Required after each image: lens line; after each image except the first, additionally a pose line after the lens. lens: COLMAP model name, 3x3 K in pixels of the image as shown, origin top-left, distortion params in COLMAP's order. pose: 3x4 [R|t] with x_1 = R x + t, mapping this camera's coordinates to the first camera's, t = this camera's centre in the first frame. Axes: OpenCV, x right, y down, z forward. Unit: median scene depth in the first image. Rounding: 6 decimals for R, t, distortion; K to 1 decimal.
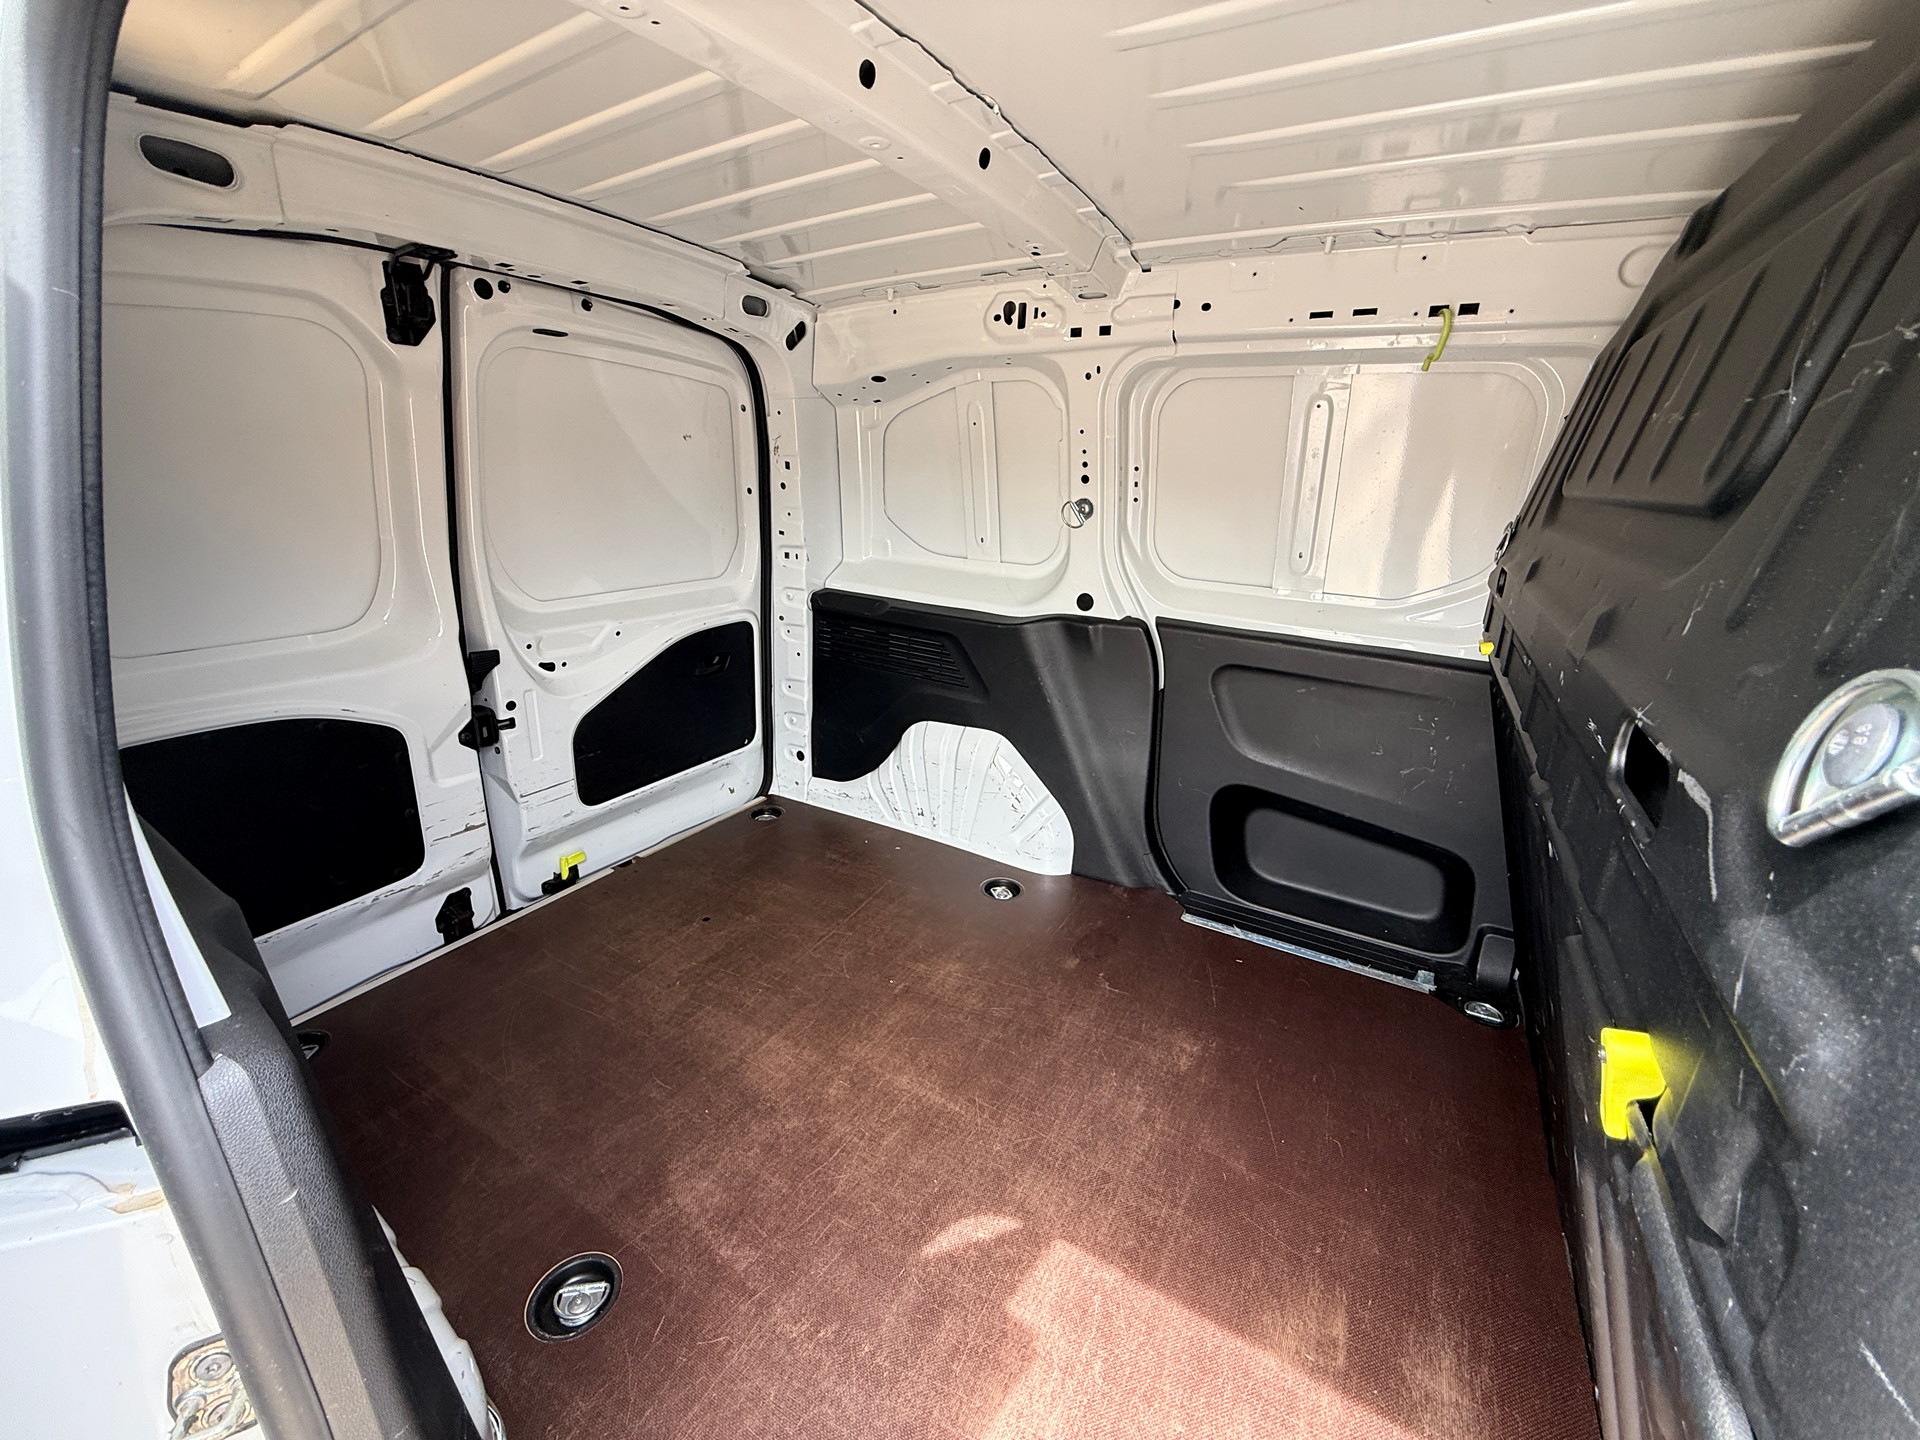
lens RADIAL K [[769.8, 0, 960.0], [0, 769.8, 720.0], [0, 0, 1]] dist [-0.000319, -0.000033]
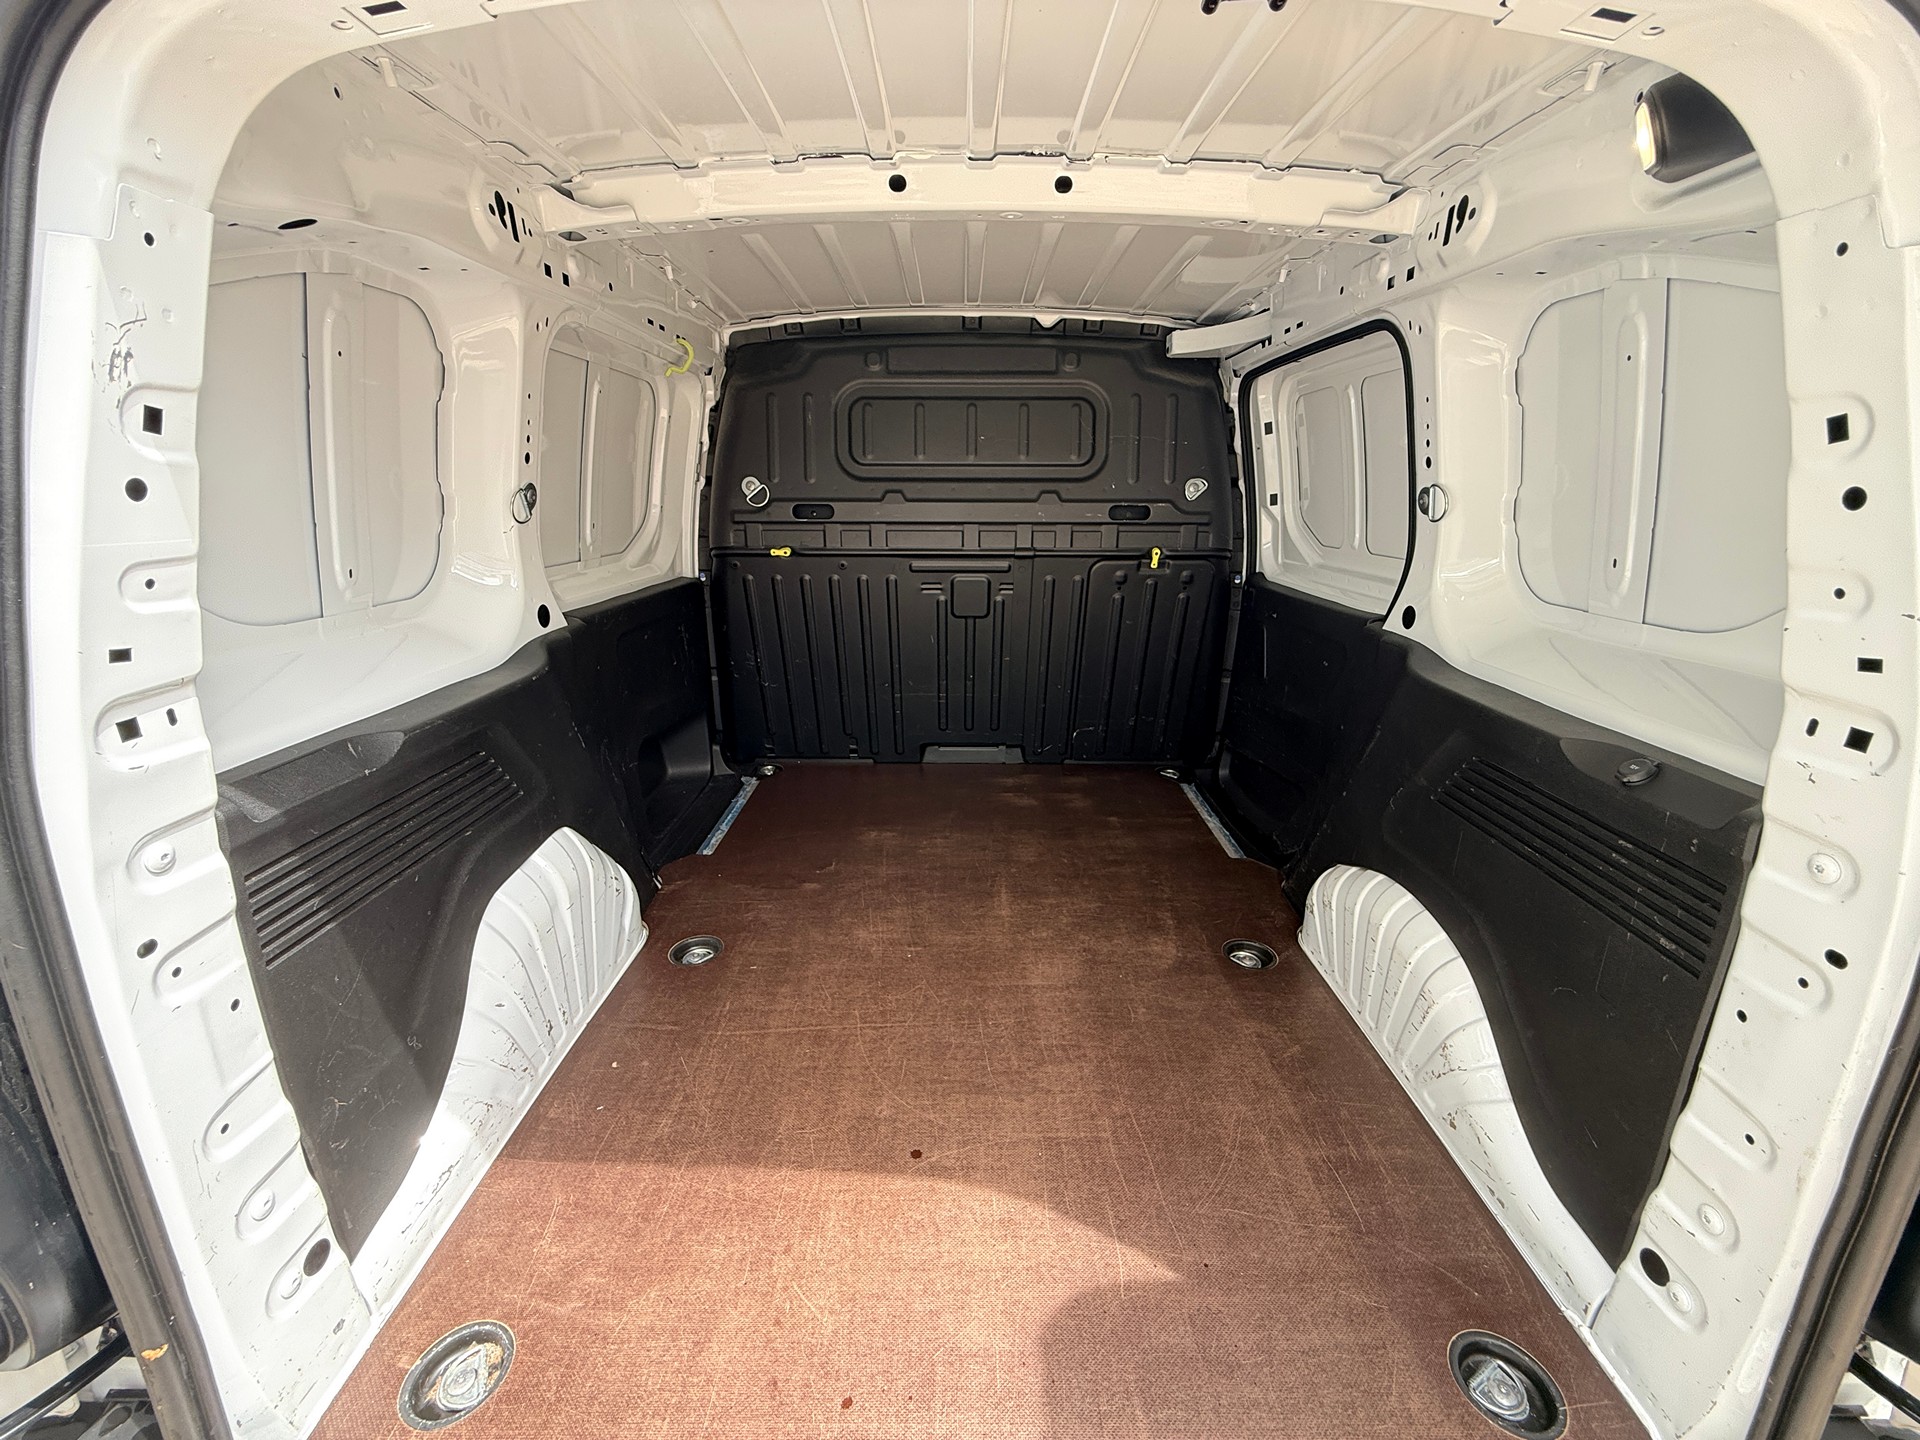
lens RADIAL K [[769.8, 0, 960.0], [0, 769.8, 720.0], [0, 0, 1]] dist [-0.000319, -0.000033]
pose [[-0.508735, -0.285590, 0.812174, -0.788359], [0.253050, 0.852101, 0.458136, -0.345095], [-0.822894, 0.438591, -0.361226, 1.076559]]
